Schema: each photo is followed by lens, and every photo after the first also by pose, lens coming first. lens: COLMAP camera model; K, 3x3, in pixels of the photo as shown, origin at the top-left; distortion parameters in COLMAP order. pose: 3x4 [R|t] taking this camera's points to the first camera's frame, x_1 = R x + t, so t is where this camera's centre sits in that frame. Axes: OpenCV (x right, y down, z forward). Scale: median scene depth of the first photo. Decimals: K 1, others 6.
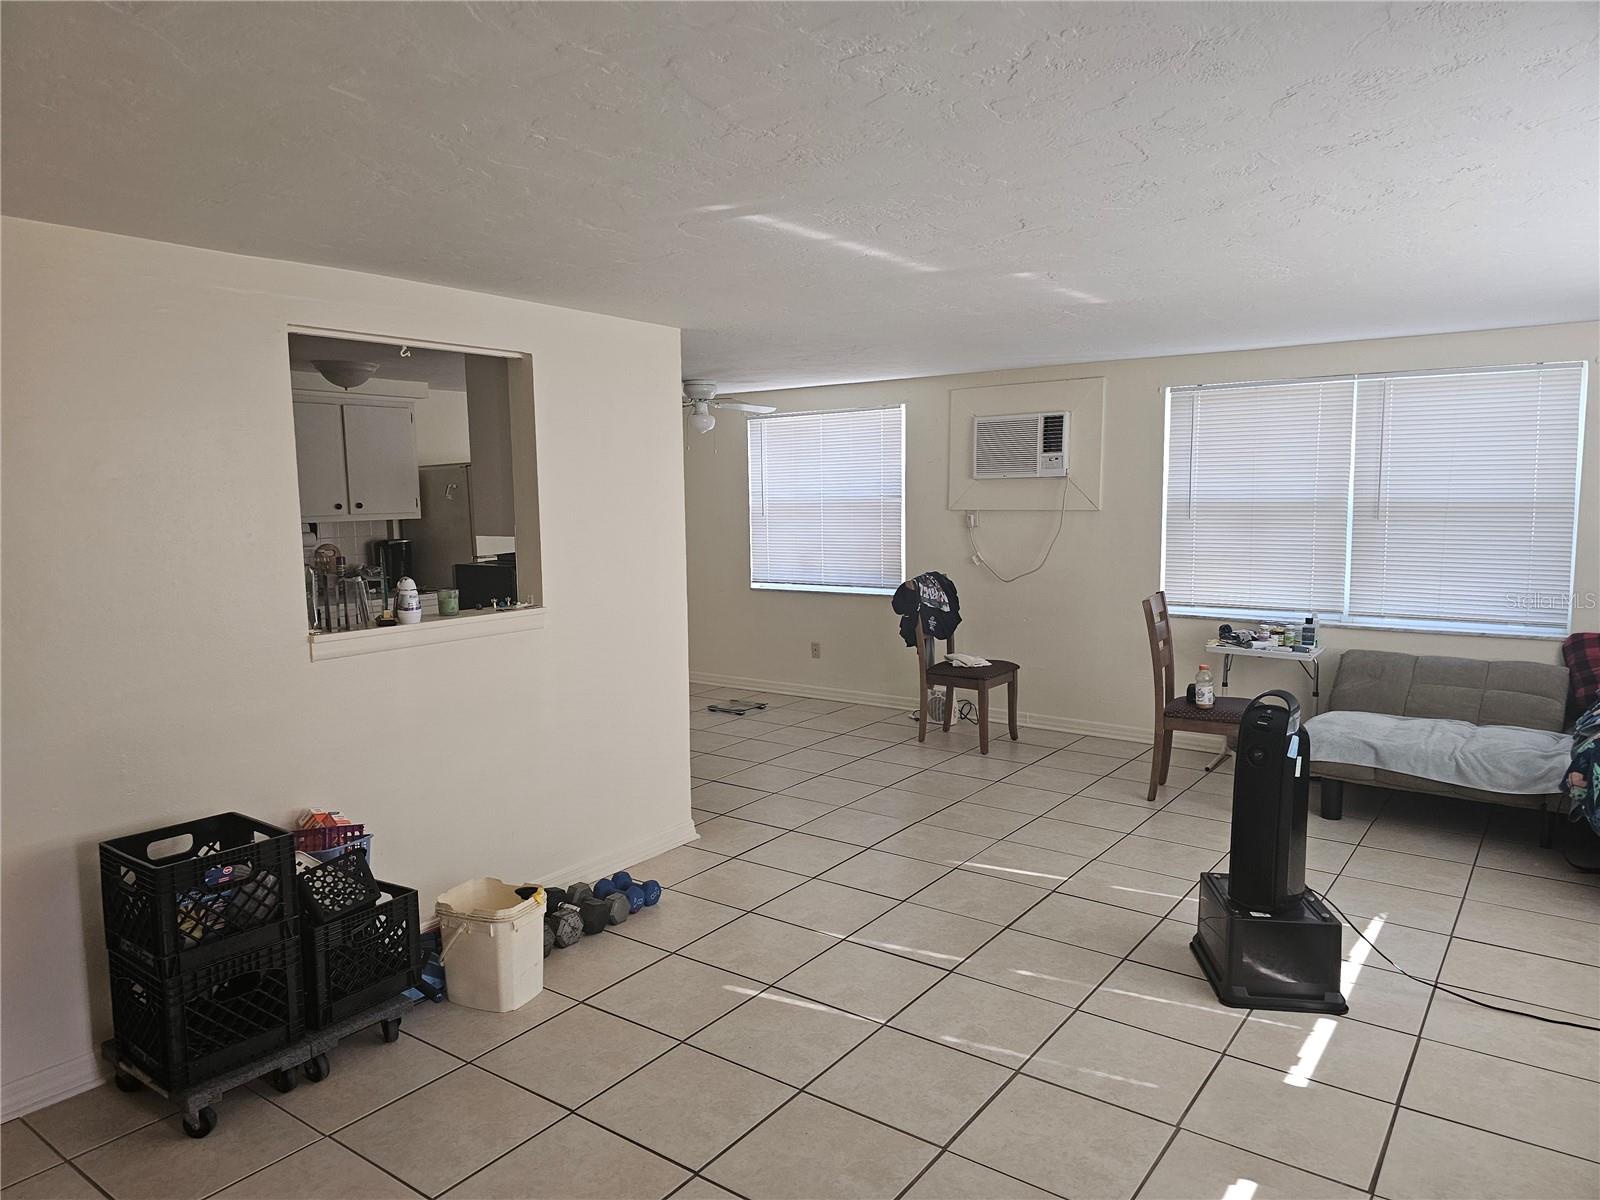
lens RADIAL K [[1073.5, 0, 800.0], [0, 1073.5, 600.0], [0, 0, 1]] dist [0.110877, -0.137771]
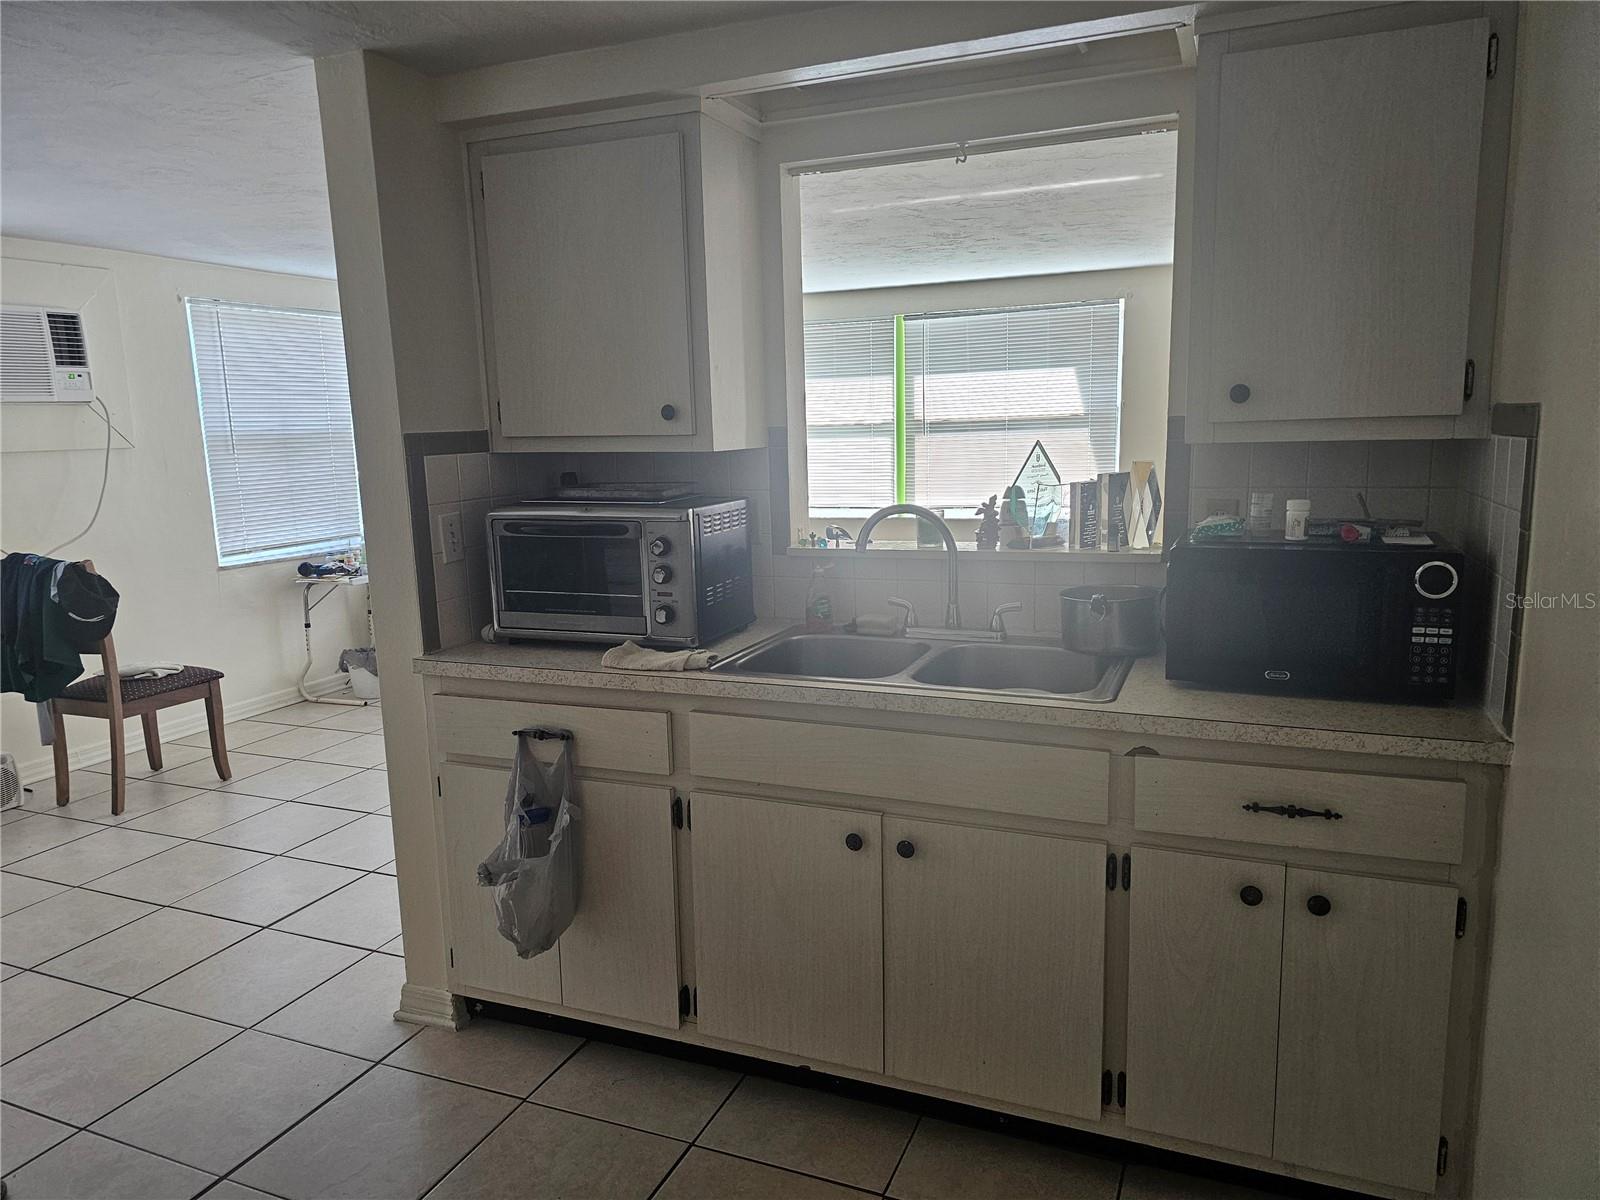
lens RADIAL K [[1073.5, 0, 800.0], [0, 1073.5, 600.0], [0, 0, 1]] dist [0.110877, -0.137771]
pose [[-0.229186, -0.149595, 0.961819, -0.600820], [0.130528, 0.974472, 0.182665, -0.060062], [-0.964591, 0.167408, -0.203809, 0.747606]]
